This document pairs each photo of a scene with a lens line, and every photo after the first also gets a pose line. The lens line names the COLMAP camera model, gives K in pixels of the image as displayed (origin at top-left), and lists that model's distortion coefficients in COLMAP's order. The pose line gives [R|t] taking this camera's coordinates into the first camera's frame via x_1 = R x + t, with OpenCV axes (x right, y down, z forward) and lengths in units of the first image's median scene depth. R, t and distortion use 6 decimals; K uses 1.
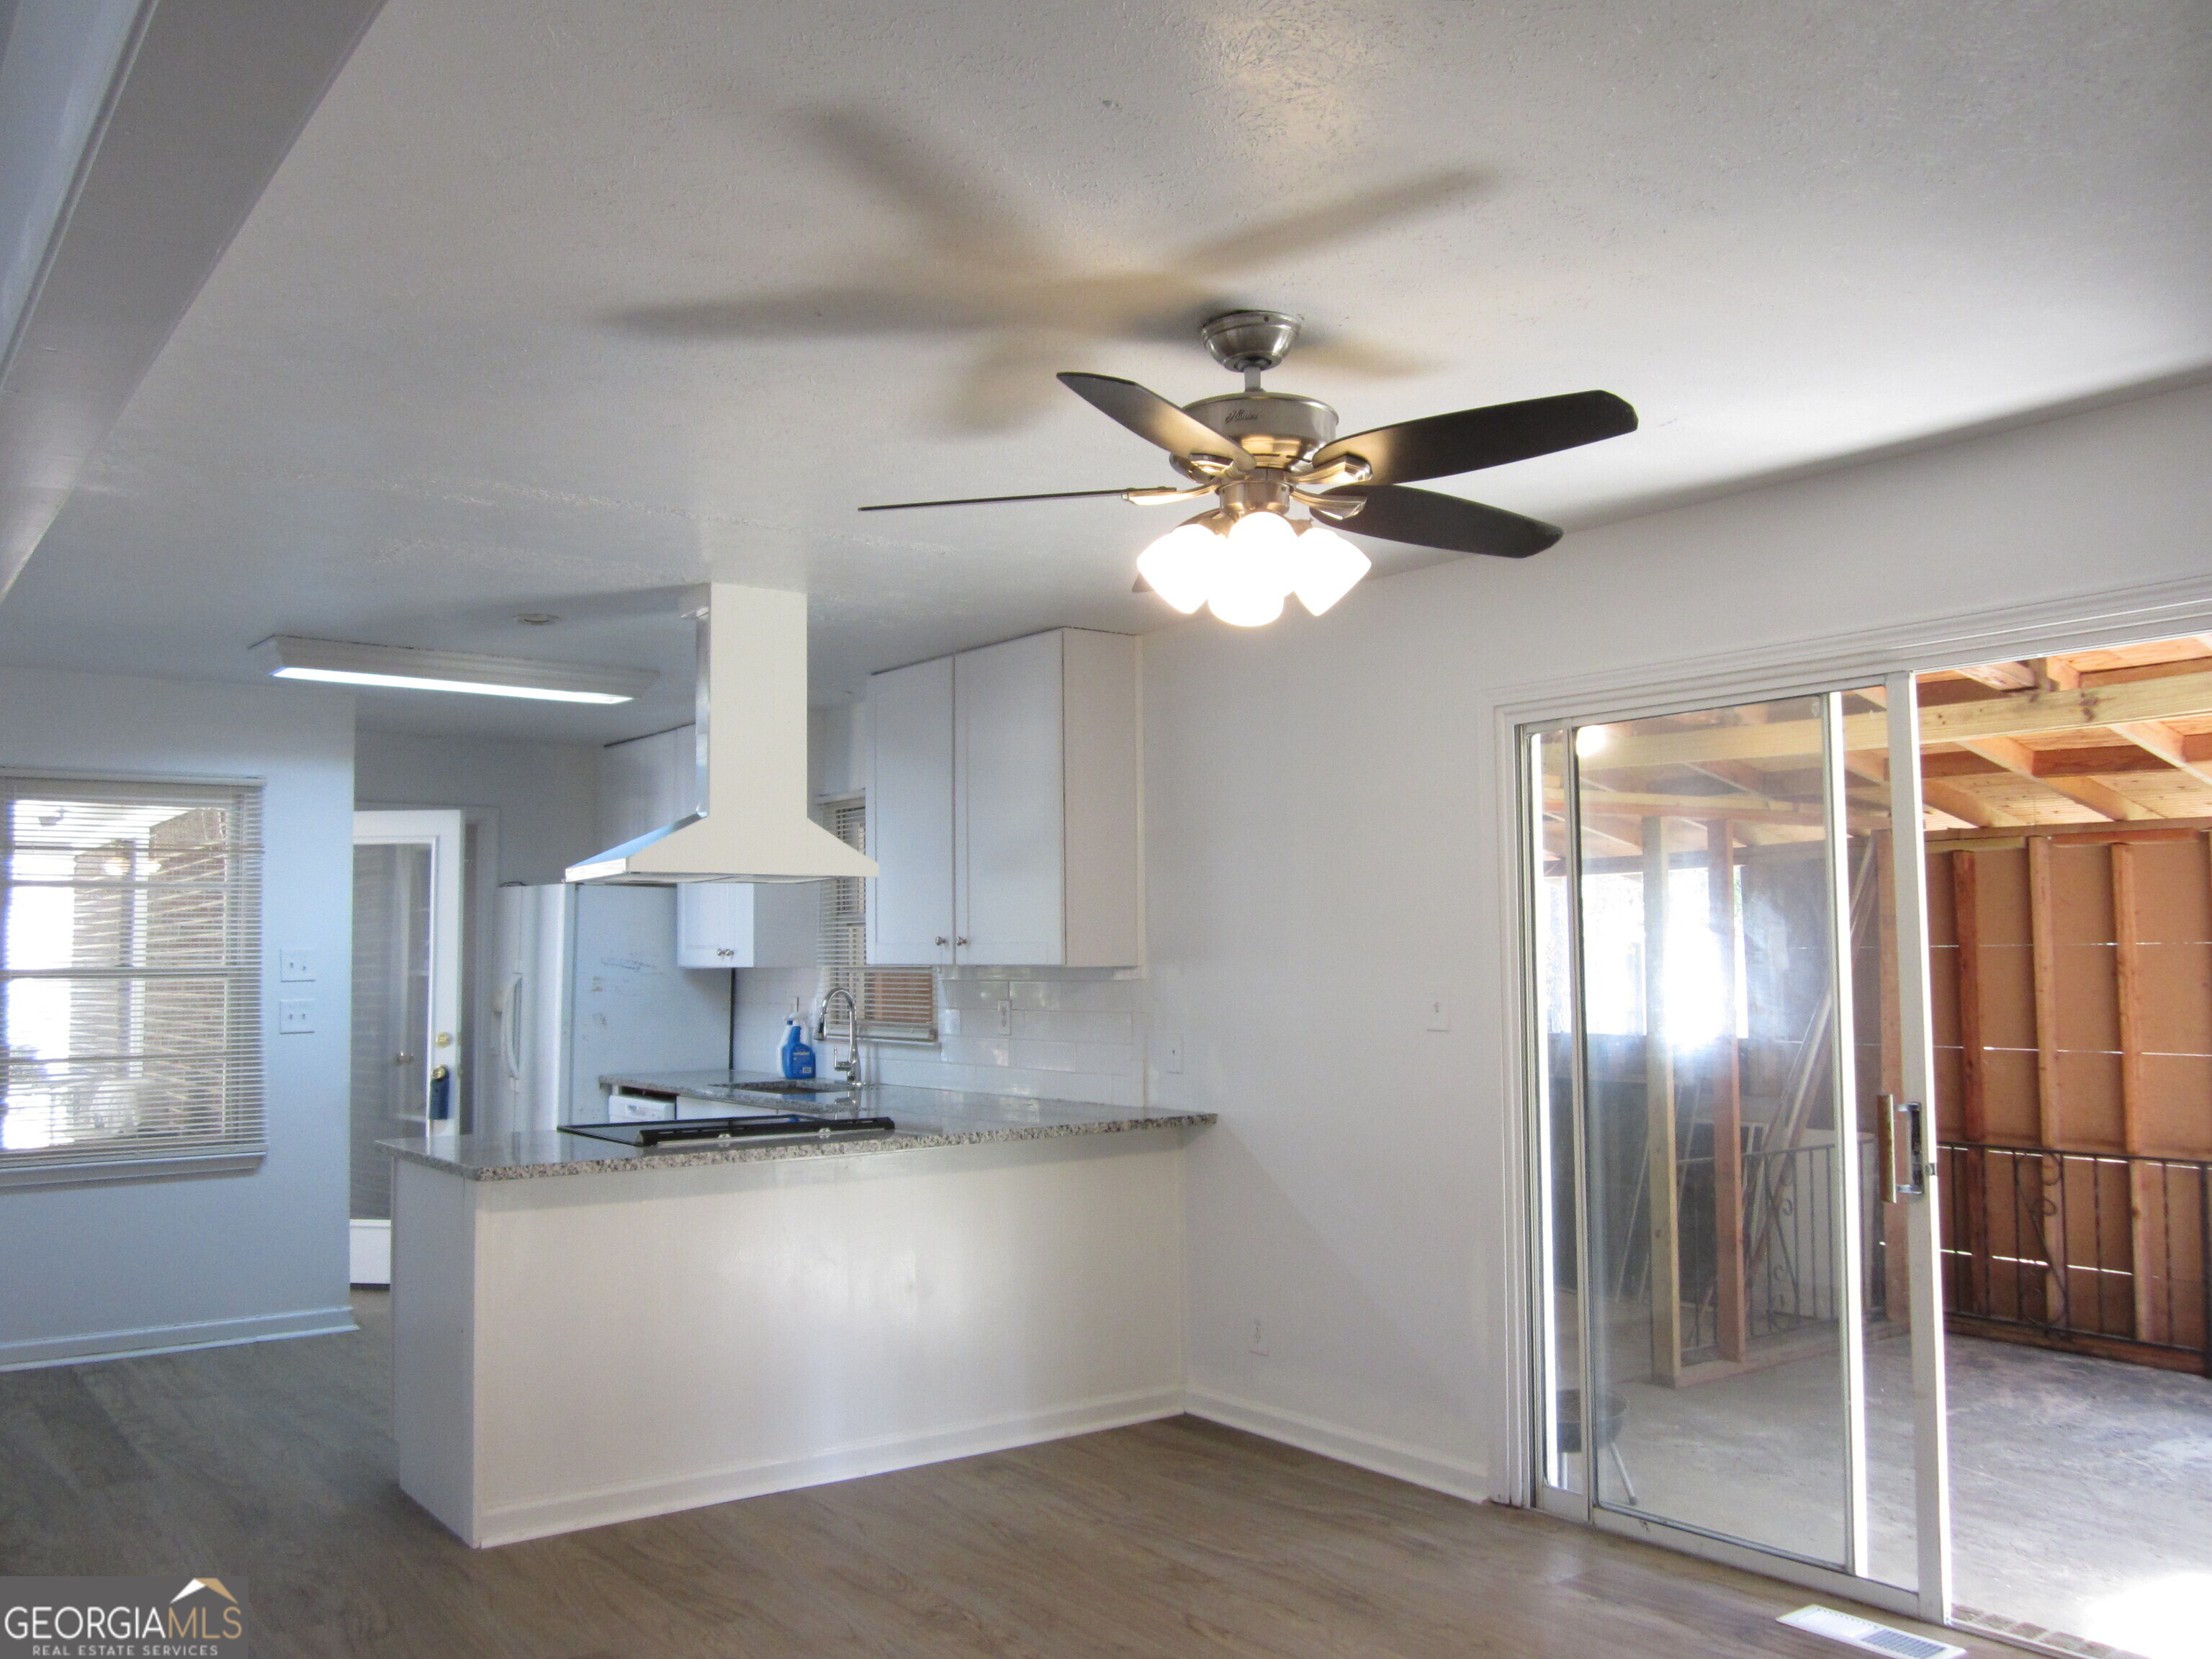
lens RADIAL K [[1821.4, 0, 1114.9], [0, 1821.4, 825.2], [0, 0, 1]] dist [-0.053848, 0.016902]
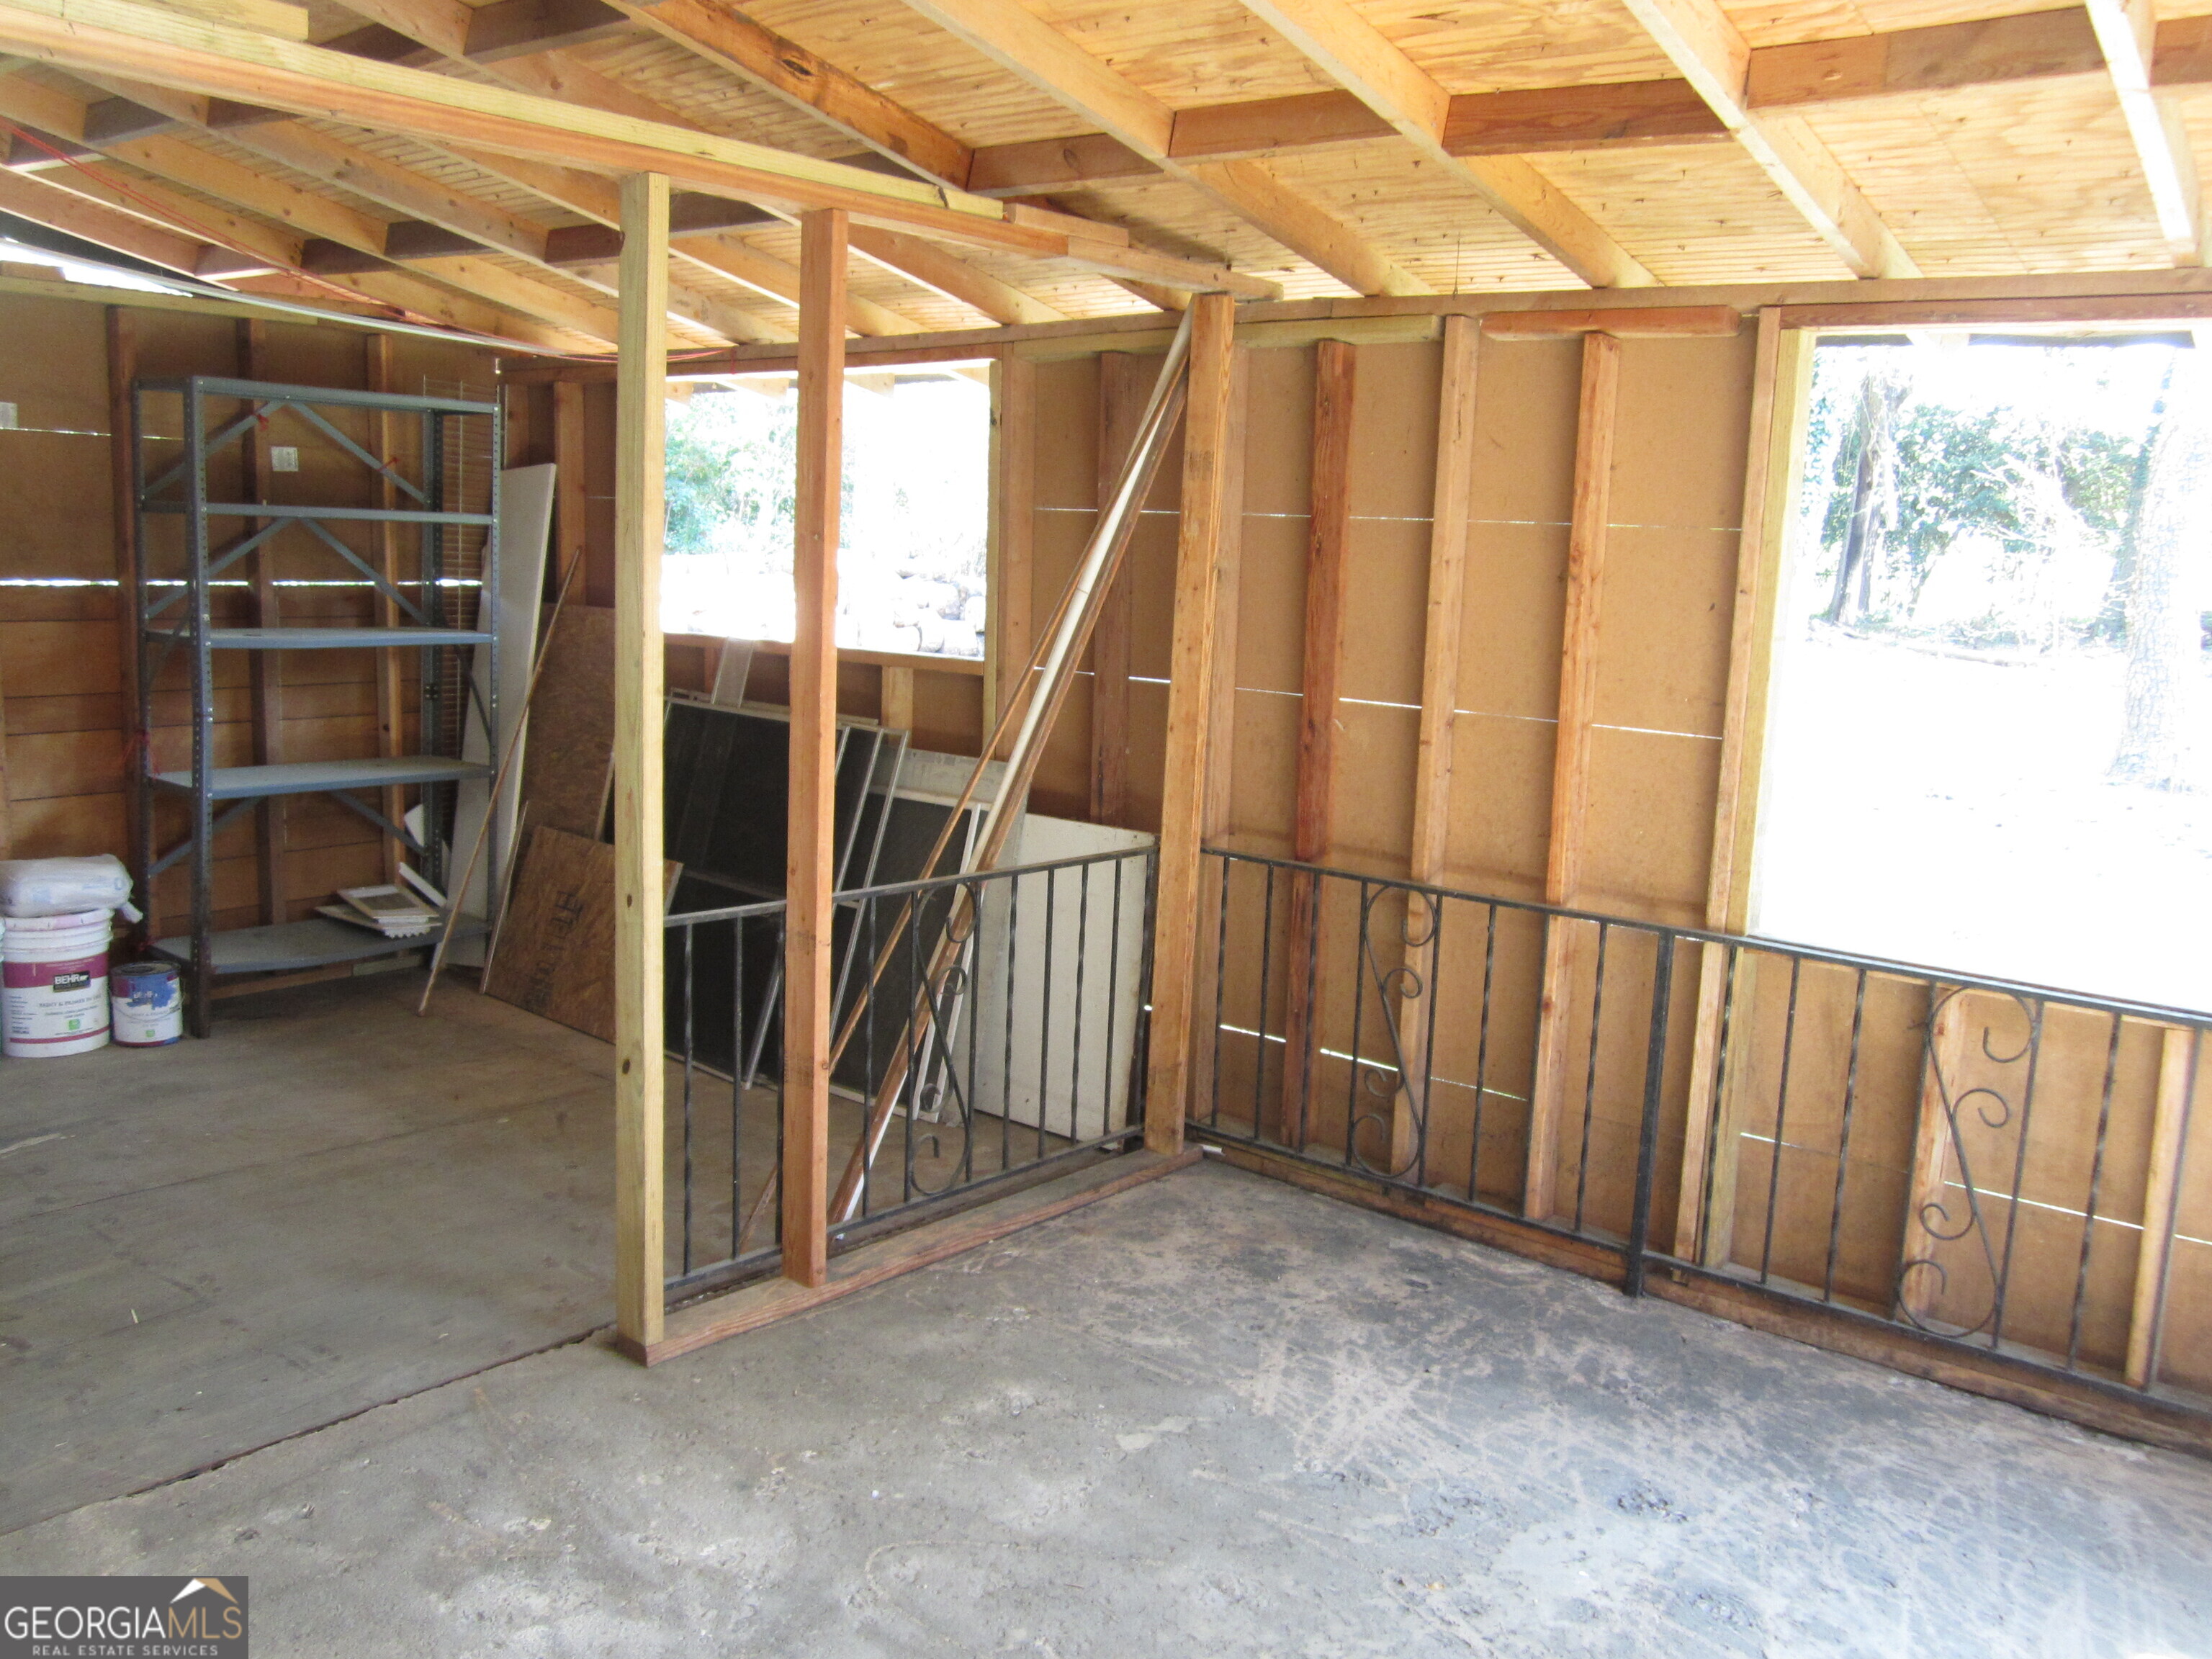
lens RADIAL K [[1821.4, 0, 1123.9], [0, 1821.4, 824.3], [0, 0, 1]] dist [-0.053848, 0.016902]
pose [[0.967506, 0.010244, 0.252640, 0.286126], [-0.067914, 0.972990, 0.220633, 0.042390], [-0.243556, -0.230621, 0.942069, 0.488917]]
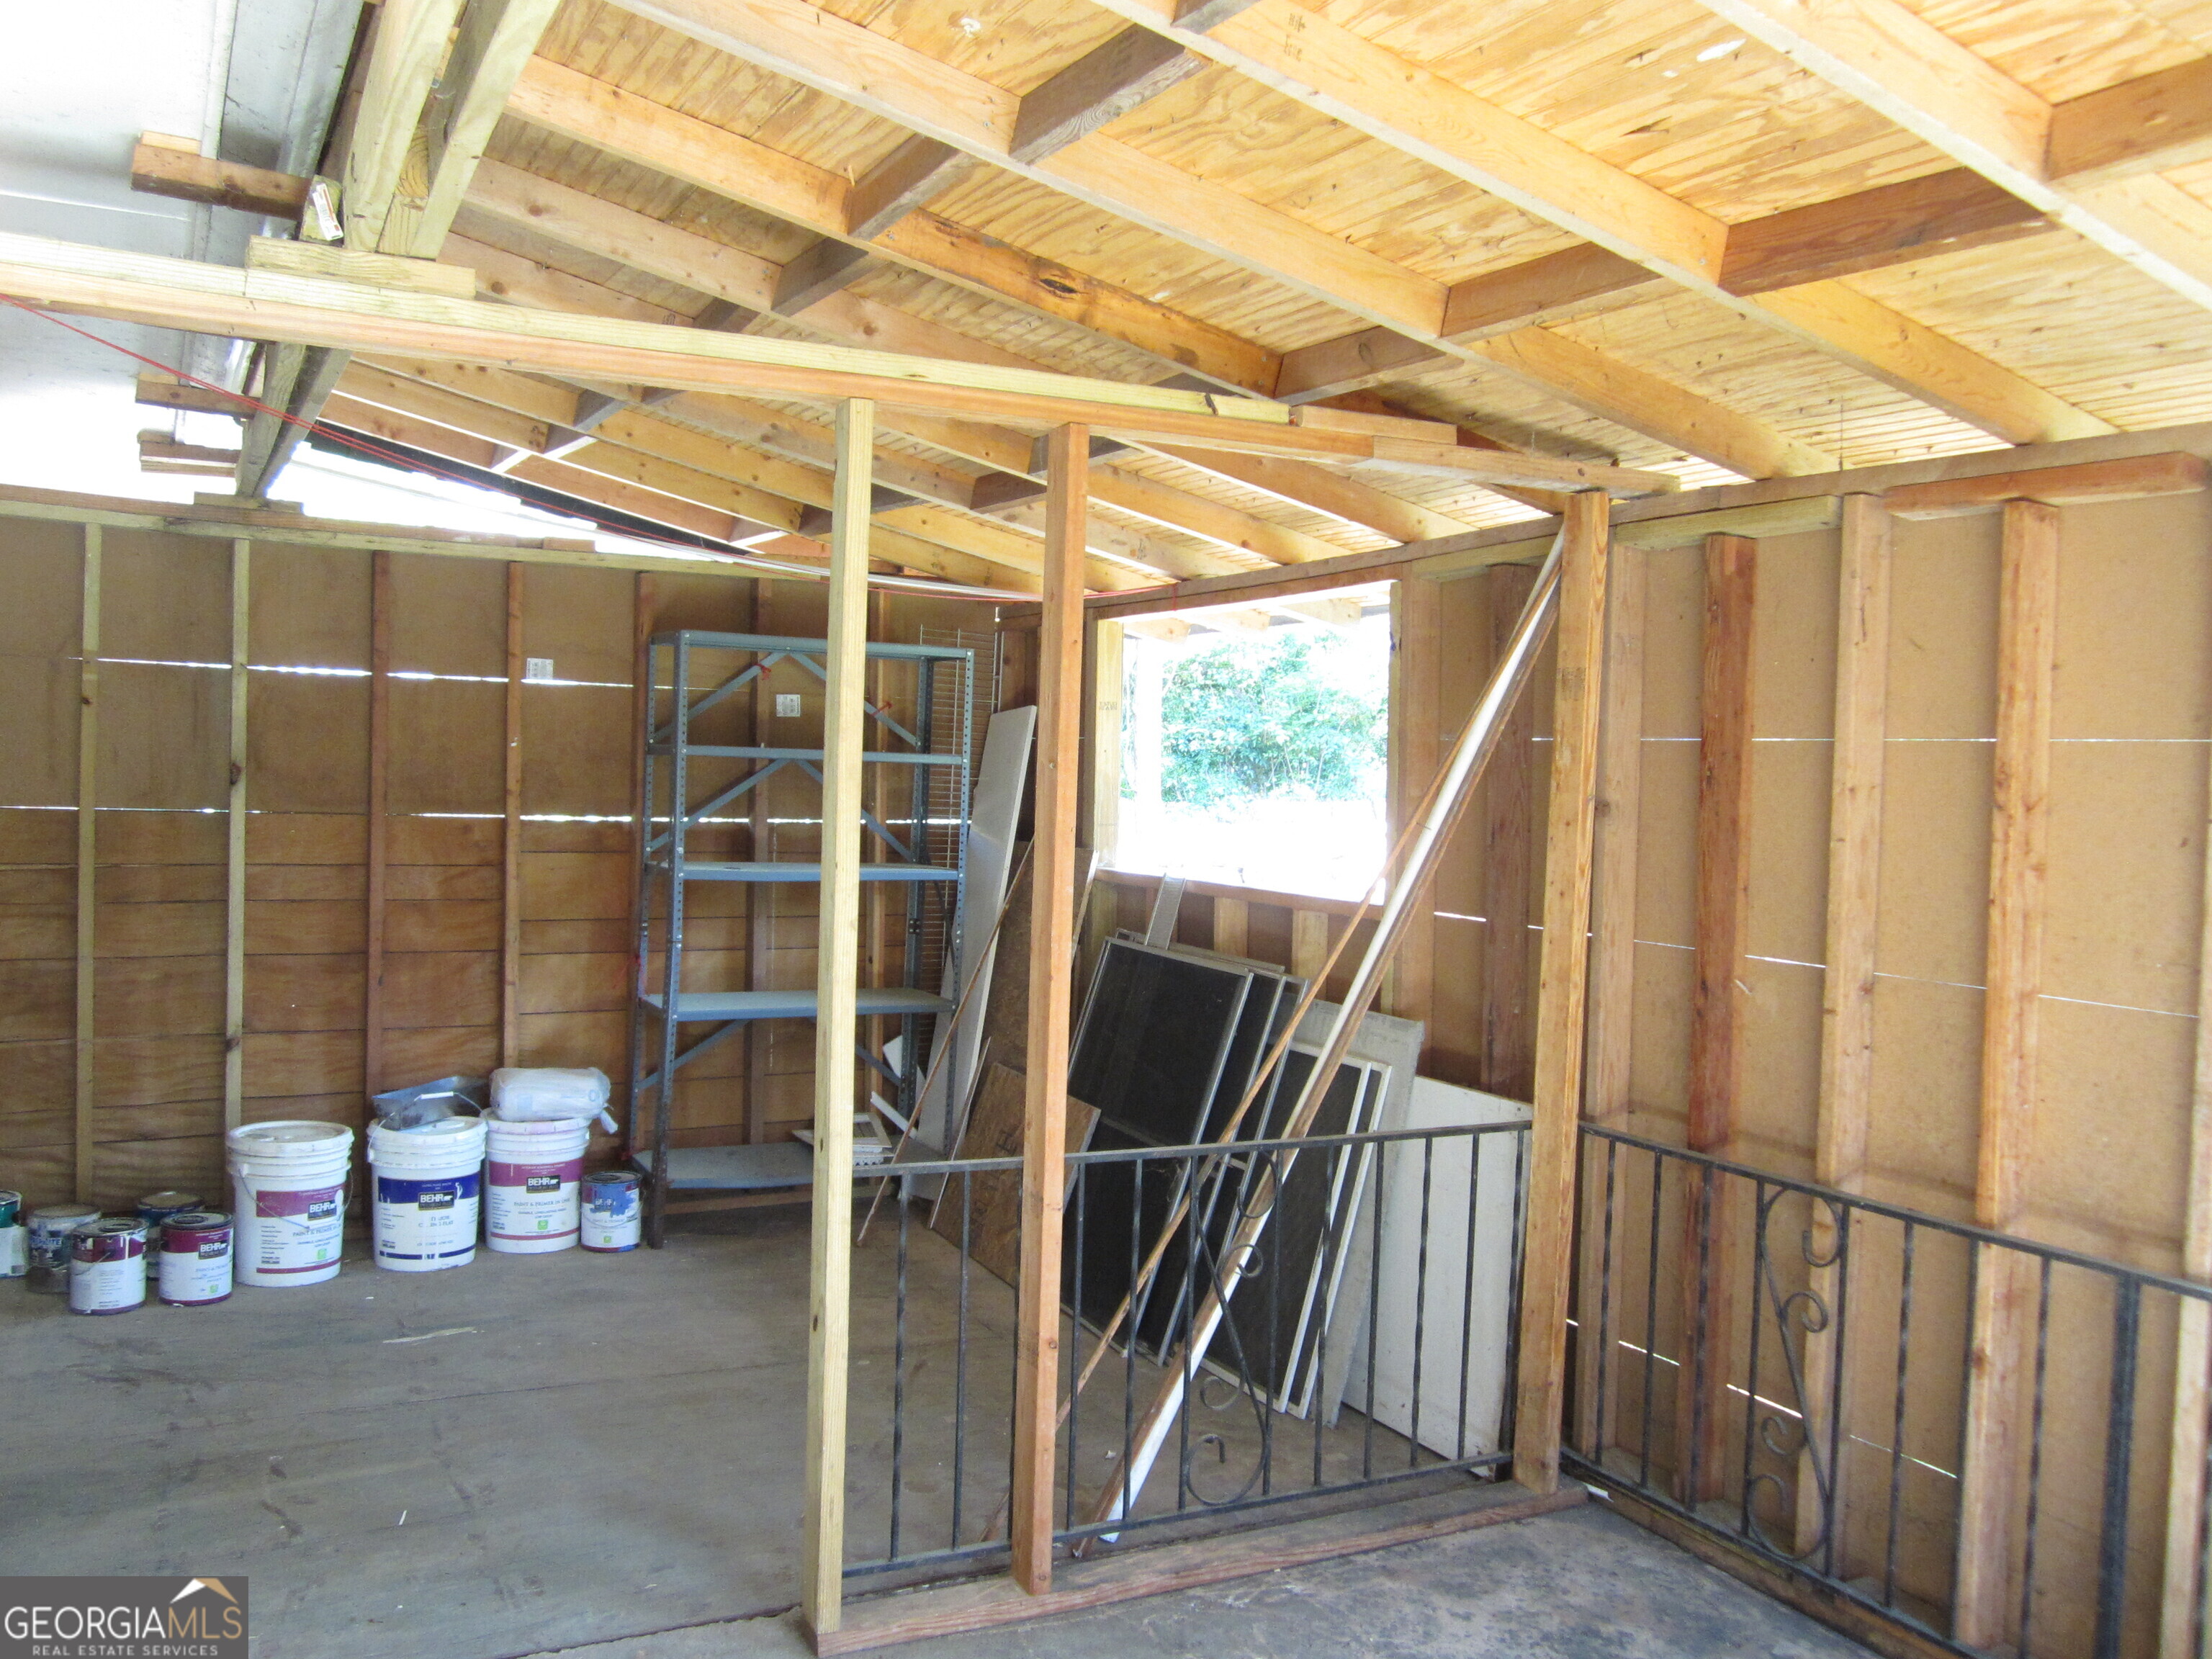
lens RADIAL K [[1821.4, 0, 1109.2], [0, 1821.4, 821.5], [0, 0, 1]] dist [-0.053848, 0.016902]
pose [[0.987853, 0.043302, -0.149239, 0.407275], [-0.027802, 0.994144, 0.104422, 0.046252], [0.152887, -0.099004, 0.983272, 0.535695]]
